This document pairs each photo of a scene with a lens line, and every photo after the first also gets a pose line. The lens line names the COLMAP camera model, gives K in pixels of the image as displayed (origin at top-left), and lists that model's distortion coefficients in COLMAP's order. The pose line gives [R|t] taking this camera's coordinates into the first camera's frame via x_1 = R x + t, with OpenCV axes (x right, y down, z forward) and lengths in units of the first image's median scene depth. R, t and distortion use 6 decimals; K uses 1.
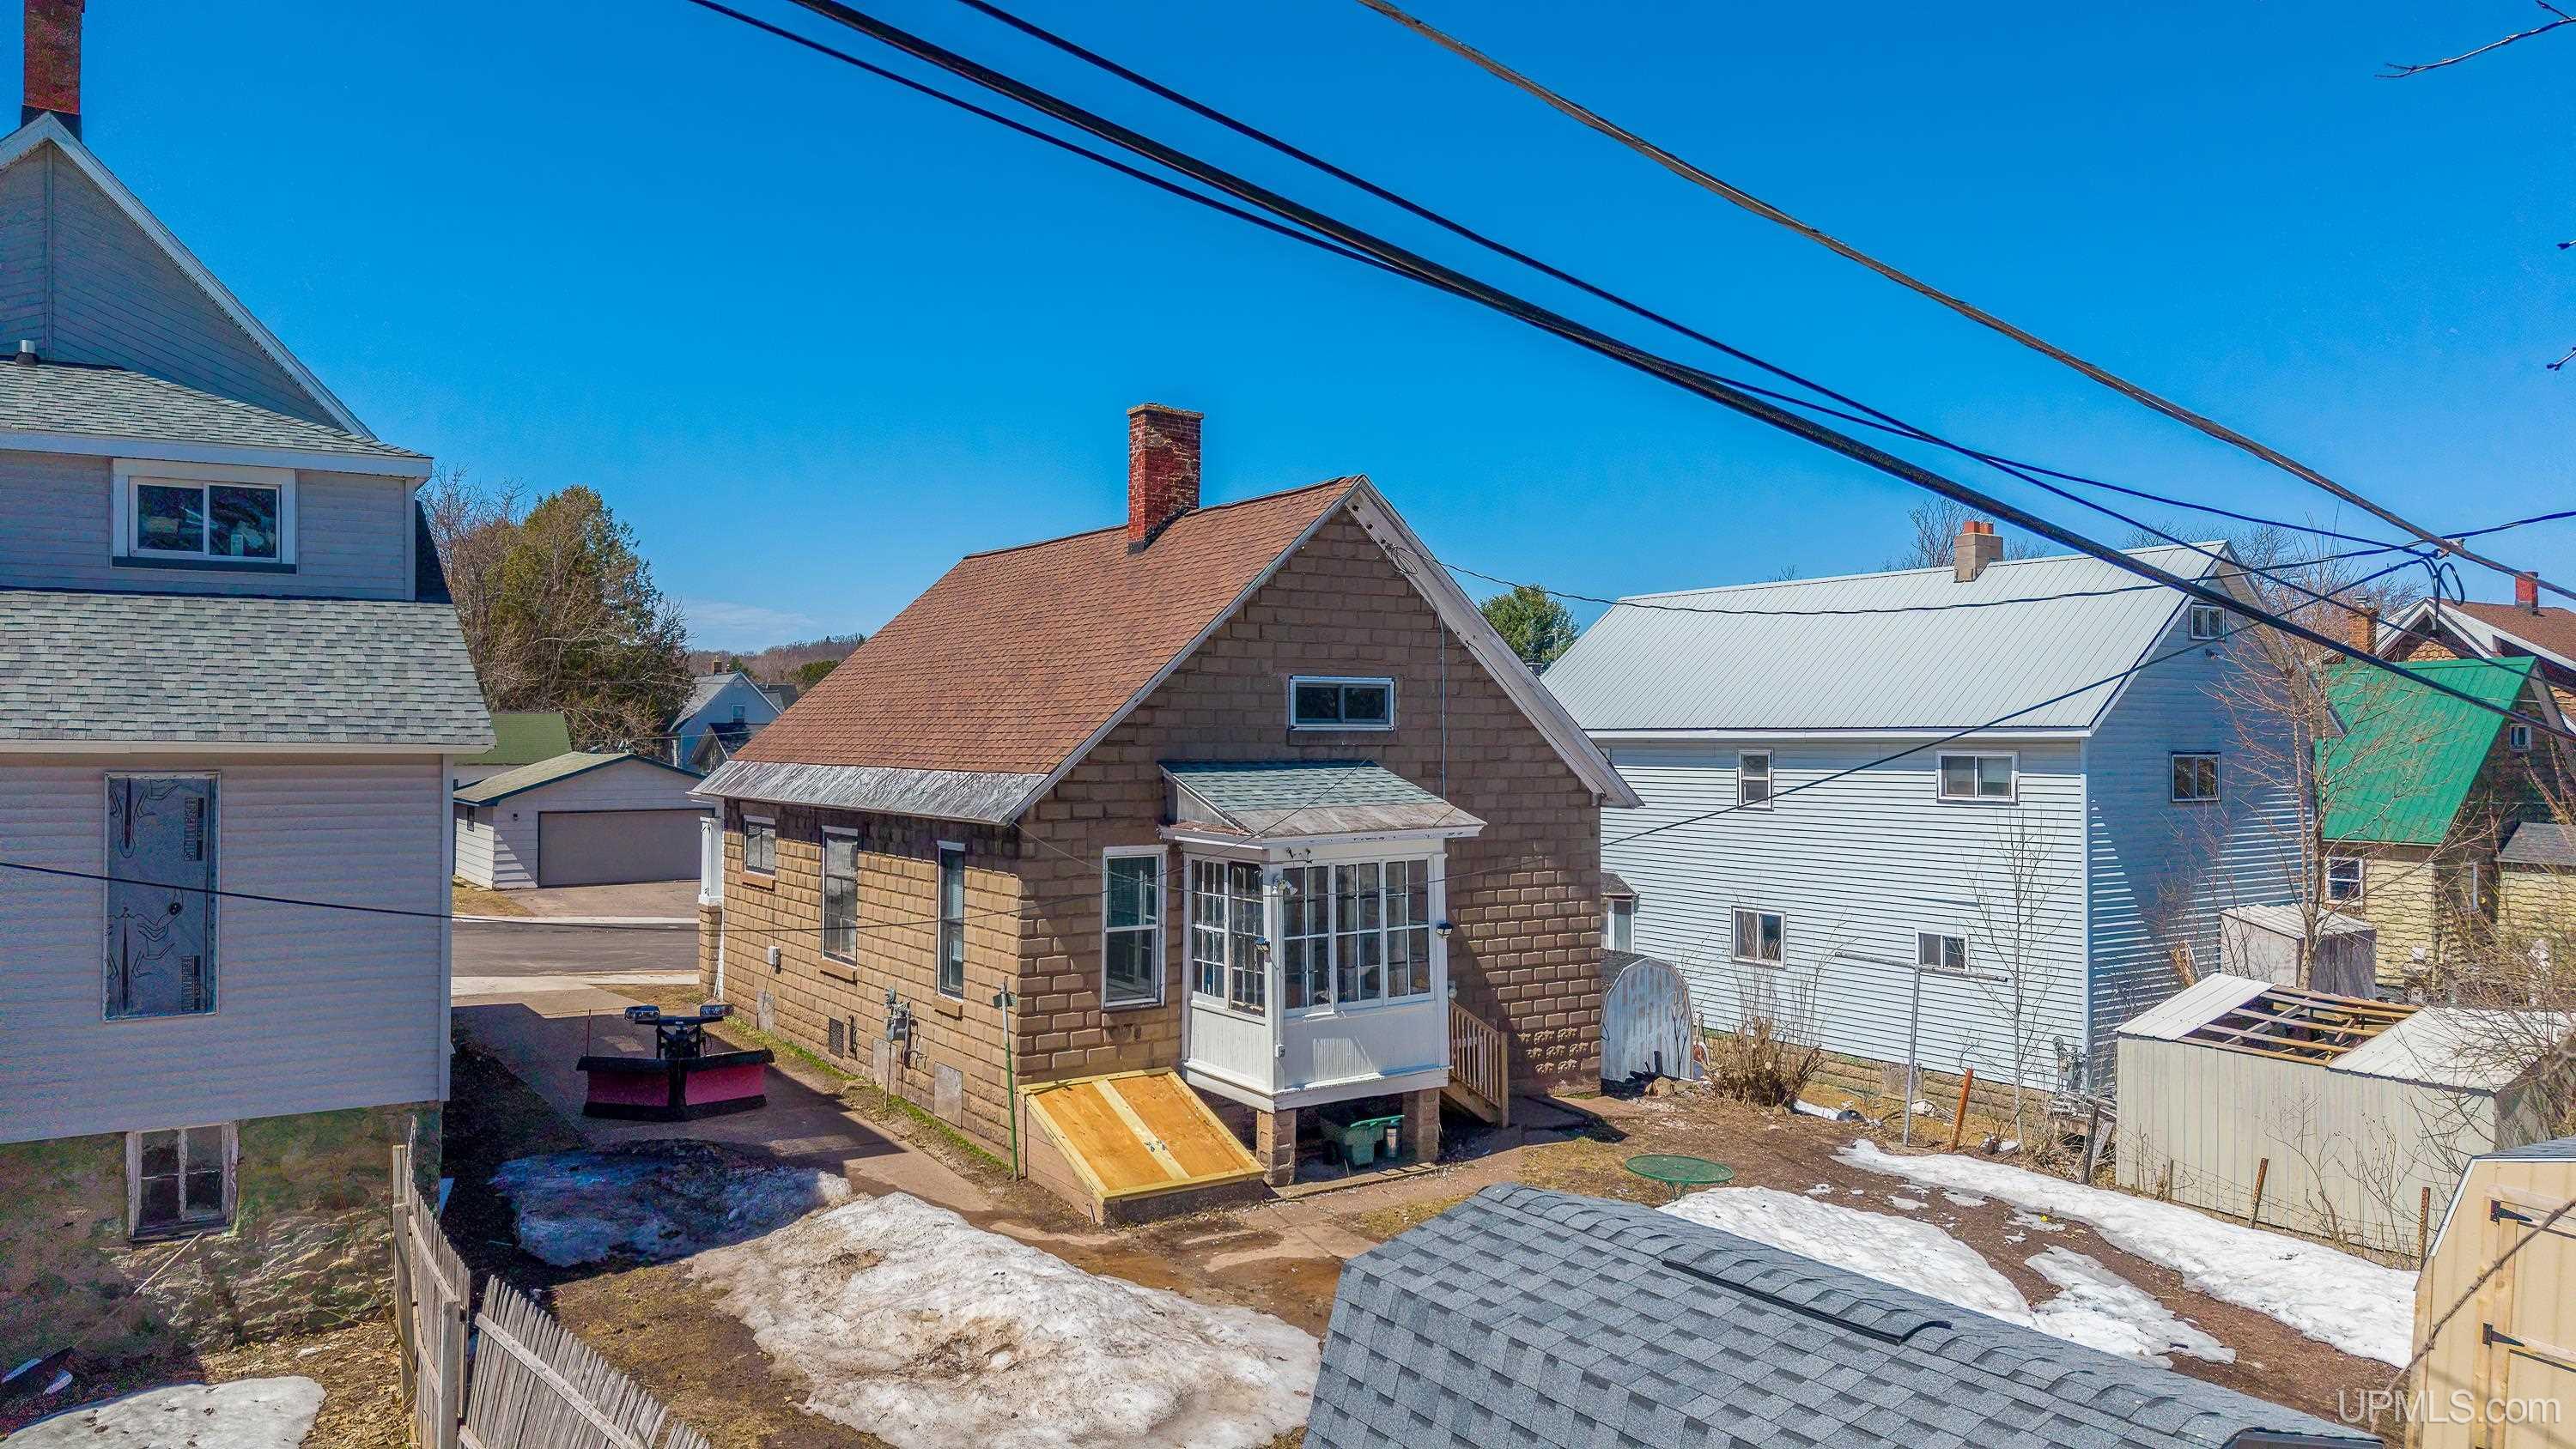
lens RADIAL K [[1785.8, 0, 1285.5], [0, 1785.8, 724.0], [0, 0, 1]] dist [0.040689, -0.045727]
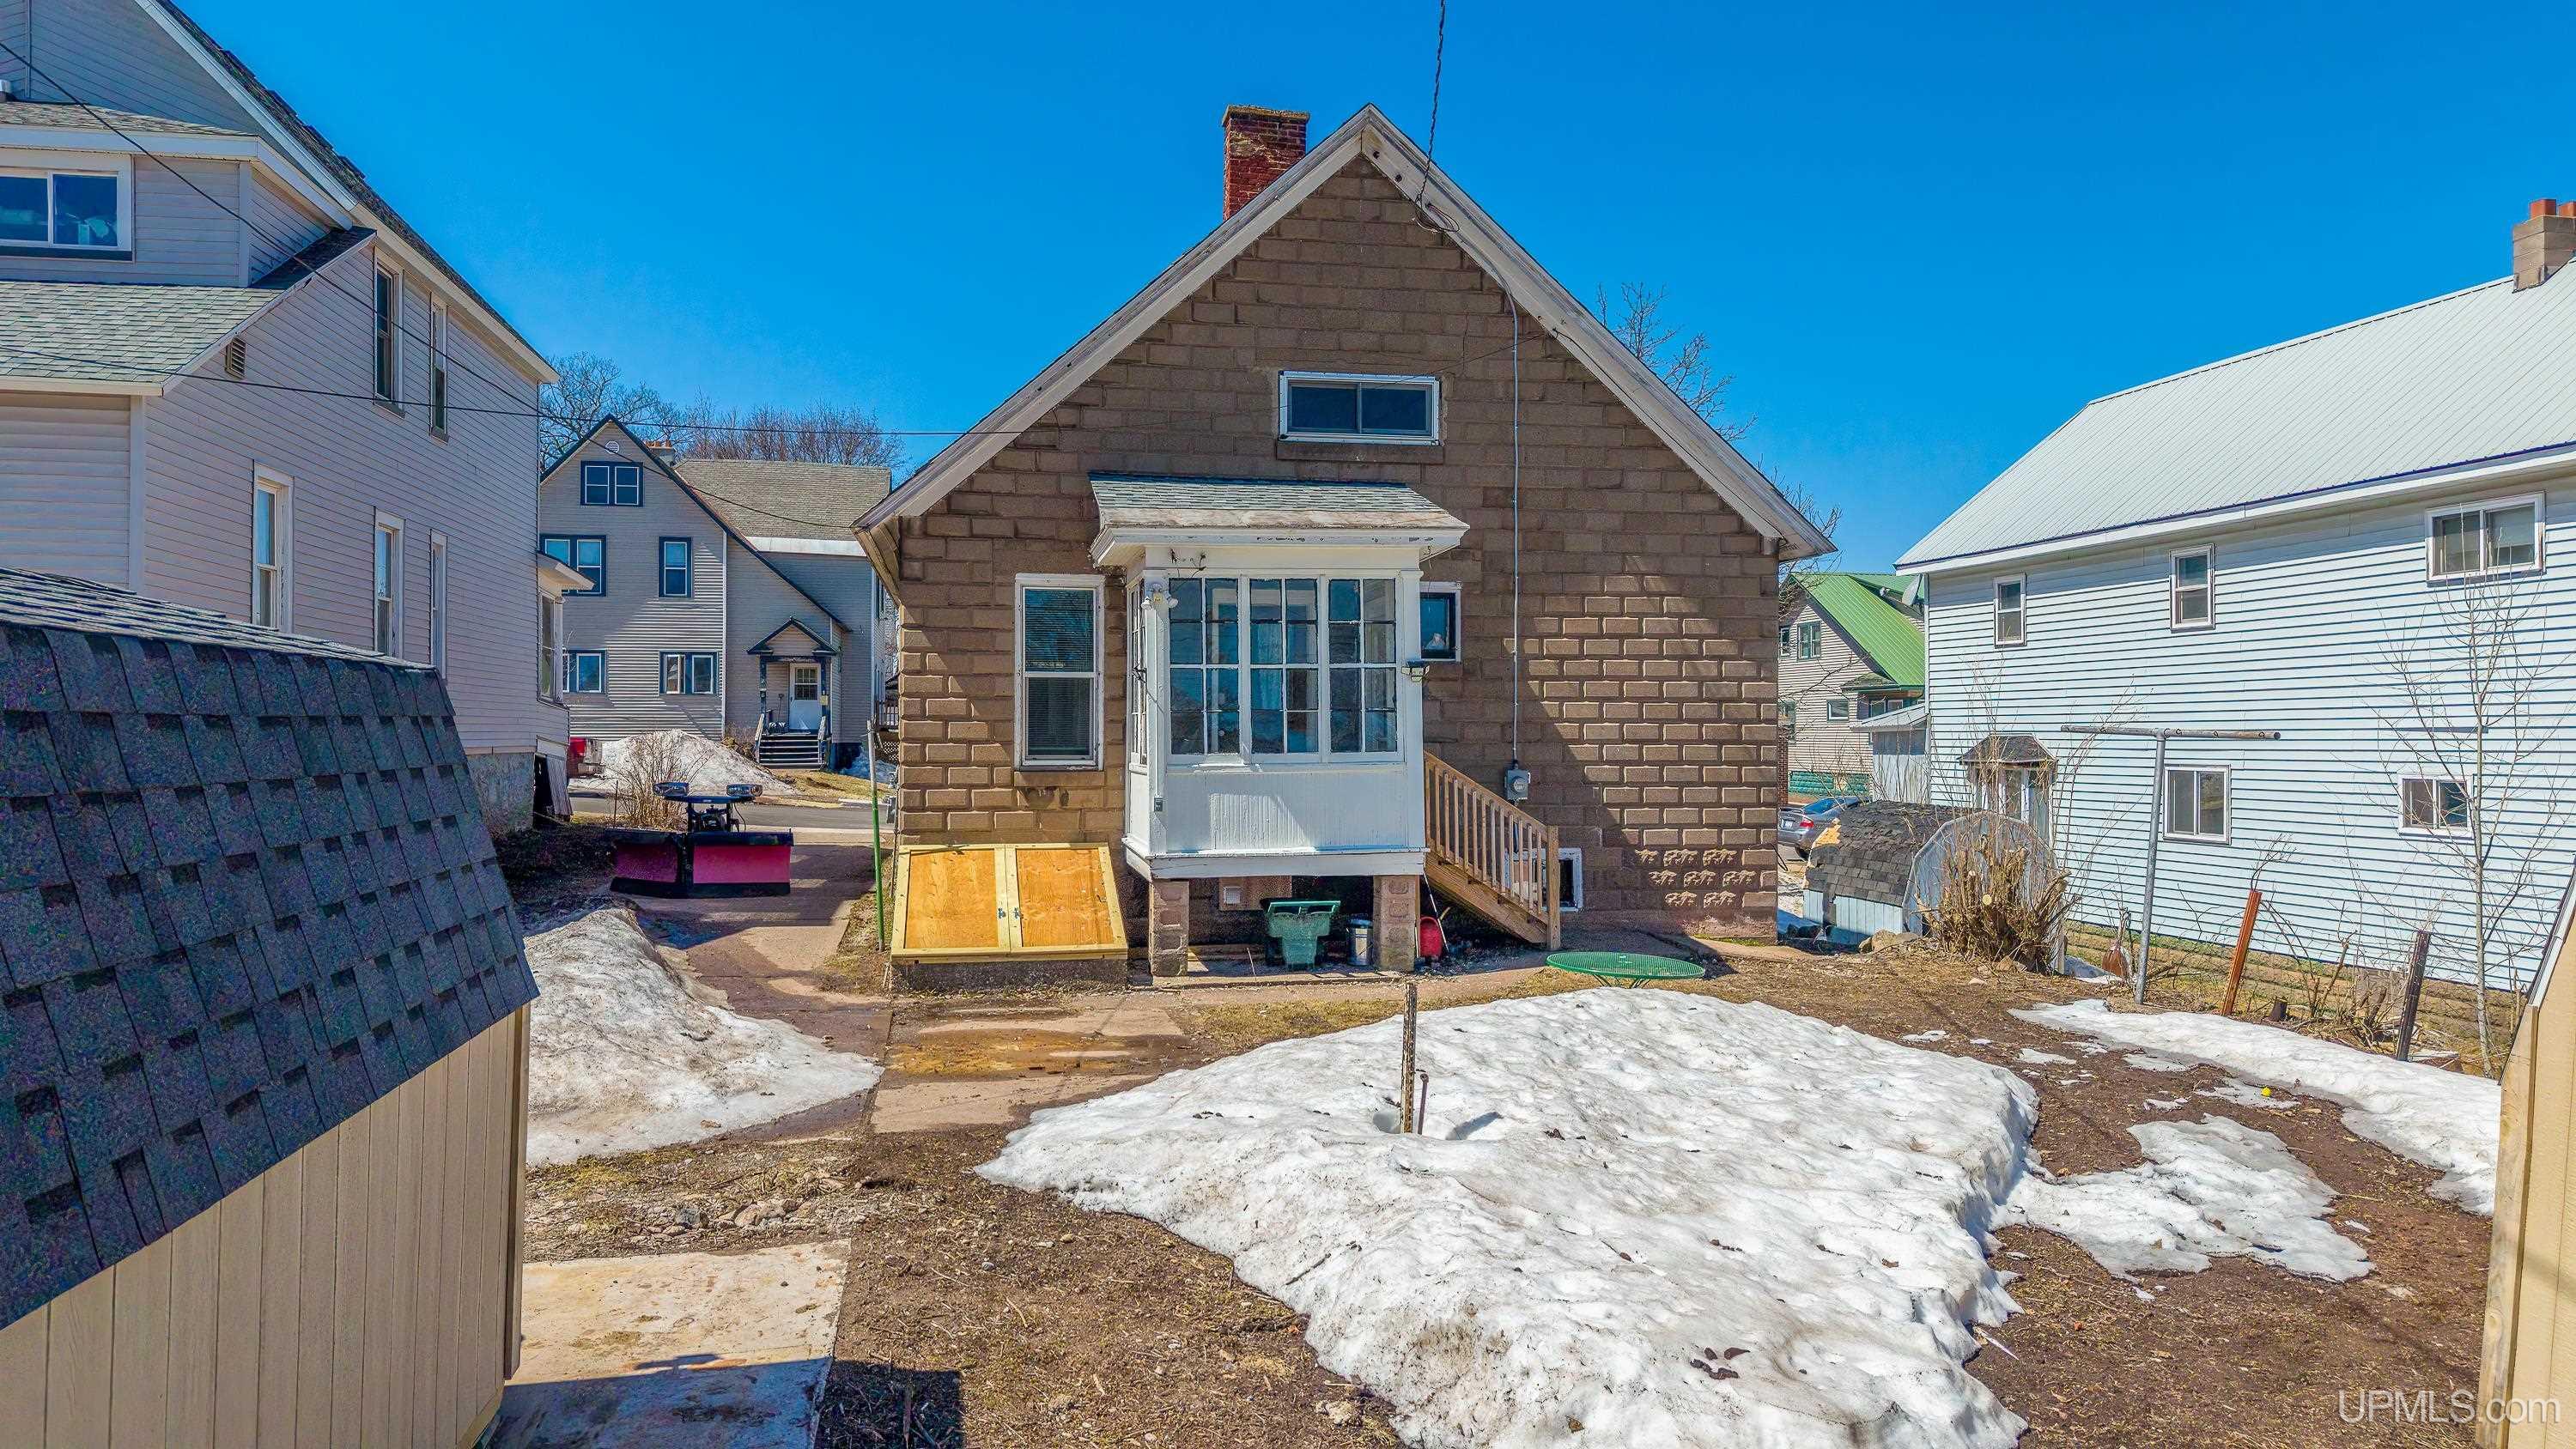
lens RADIAL K [[1785.8, 0, 1137.7], [0, 1785.8, 748.7], [0, 0, 1]] dist [0.040689, -0.045727]
pose [[0.915194, 0.010421, -0.402878, 0.277352], [0.003033, 0.999459, 0.032743, 0.119326], [0.403001, -0.031188, 0.914668, 0.246741]]
